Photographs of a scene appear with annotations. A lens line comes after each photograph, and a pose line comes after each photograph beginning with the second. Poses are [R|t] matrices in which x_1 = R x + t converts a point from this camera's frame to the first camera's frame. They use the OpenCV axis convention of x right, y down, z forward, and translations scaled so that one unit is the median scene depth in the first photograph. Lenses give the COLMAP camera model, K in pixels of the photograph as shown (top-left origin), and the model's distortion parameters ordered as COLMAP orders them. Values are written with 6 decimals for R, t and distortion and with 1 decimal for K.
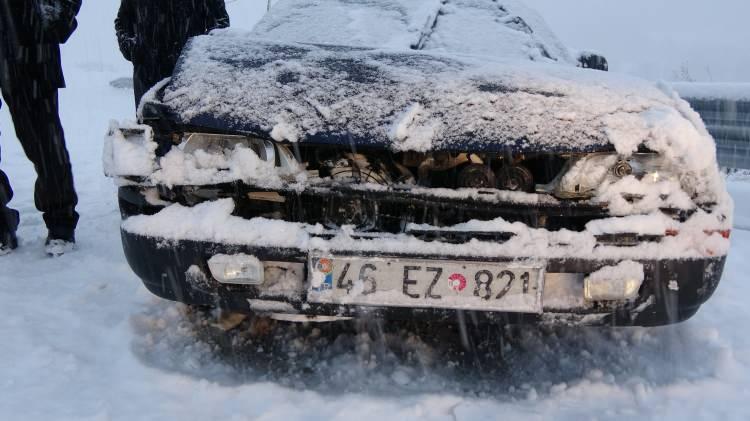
lens RADIAL K [[596.7, 0, 377.1], [0, 596.7, 208.1], [0, 0, 1]] dist [0.033313, -0.014124]
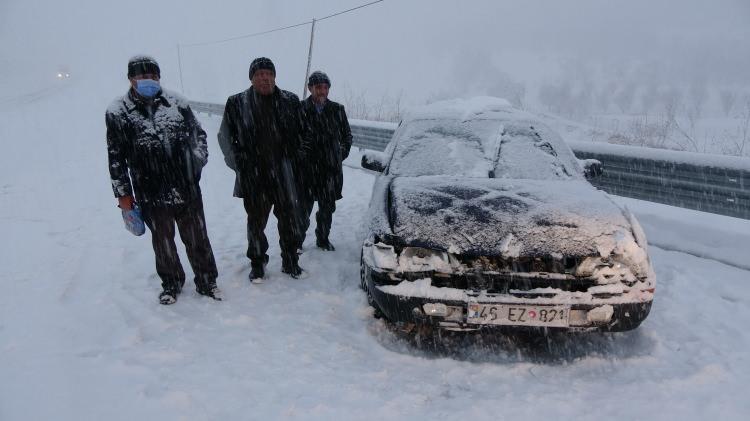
lens RADIAL K [[573.0, 0, 373.5], [0, 573.0, 207.2], [0, 0, 1]] dist [0.039901, 0.015830]
pose [[0.999179, -0.018597, -0.035996, -0.381042], [0.019186, 0.999686, 0.016098, -0.330764], [0.035685, -0.016776, 0.999222, -1.216100]]
